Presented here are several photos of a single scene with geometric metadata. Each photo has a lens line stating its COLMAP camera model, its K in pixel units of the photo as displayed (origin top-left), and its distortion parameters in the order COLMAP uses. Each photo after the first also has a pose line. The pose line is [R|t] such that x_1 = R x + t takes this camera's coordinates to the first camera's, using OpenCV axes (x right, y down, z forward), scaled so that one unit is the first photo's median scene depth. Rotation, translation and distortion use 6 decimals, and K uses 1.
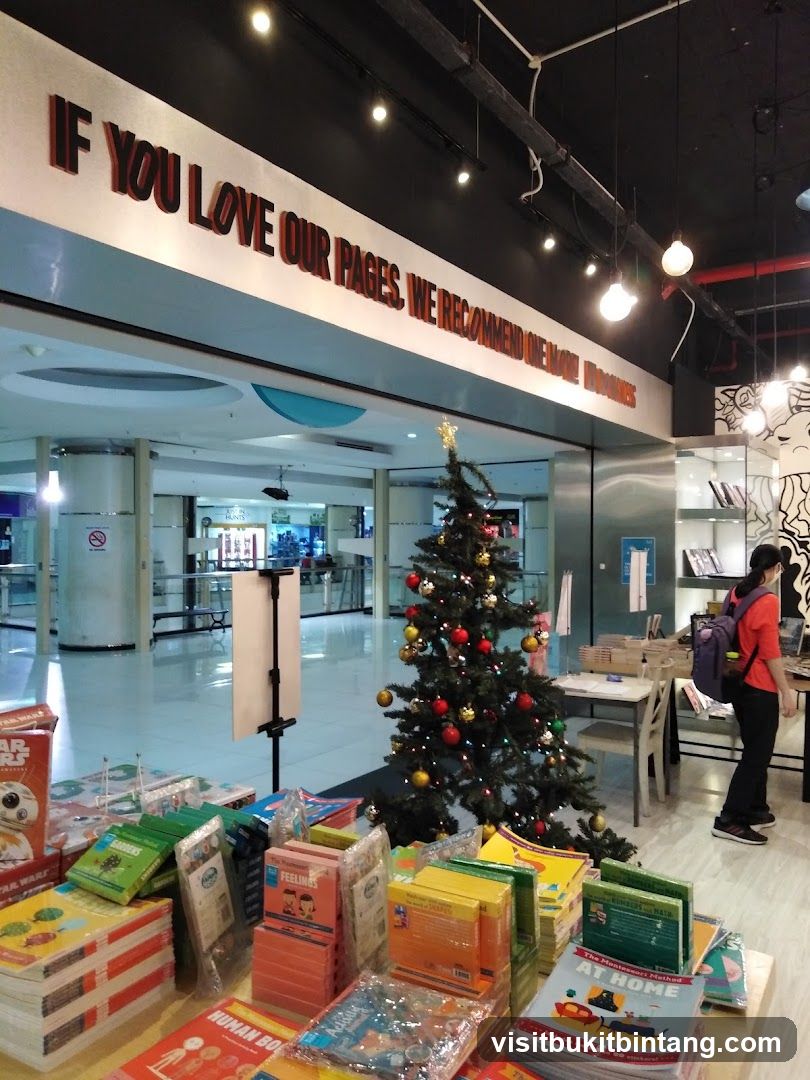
lens RADIAL K [[872.0, 0, 405.0], [0, 872.0, 540.0], [0, 0, 1]] dist [0.037146, 0.000339]
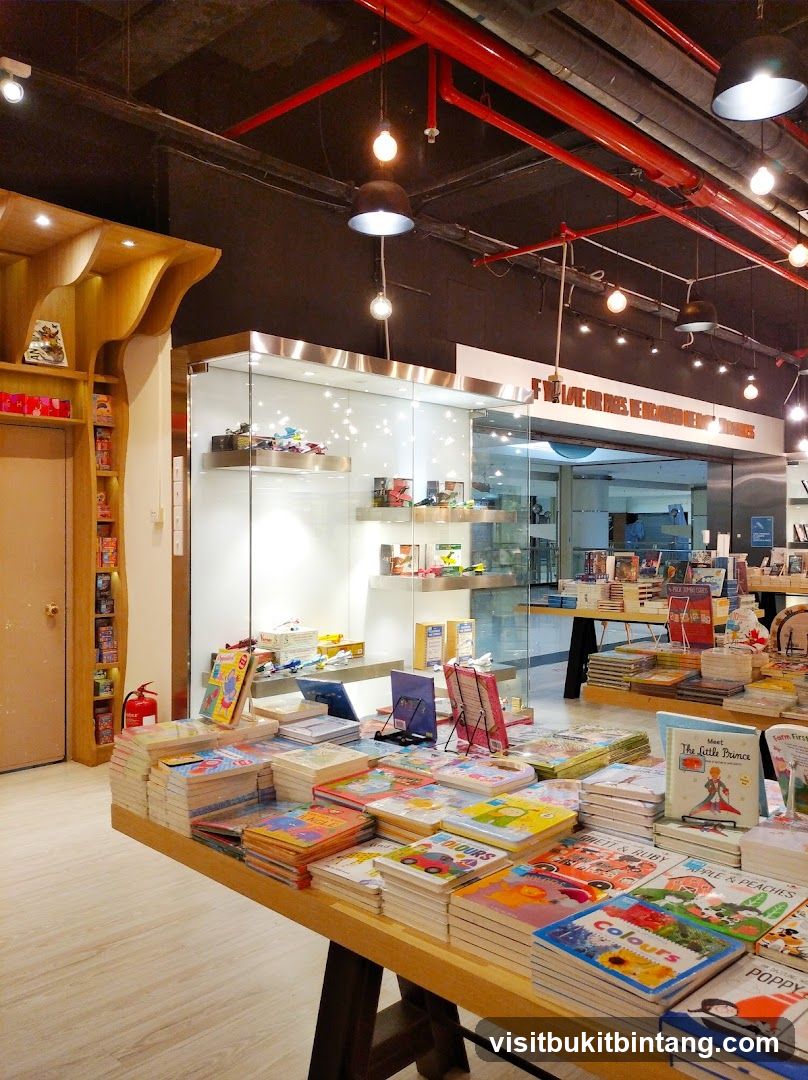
lens RADIAL K [[872.0, 0, 404.0], [0, 872.0, 540.0], [0, 0, 1]] dist [0.037146, 0.000339]
pose [[0.982930, 0.004179, -0.183933, -0.142806], [-0.001863, 0.999917, 0.012762, 0.038595], [0.183971, -0.012201, 0.982856, -1.275701]]
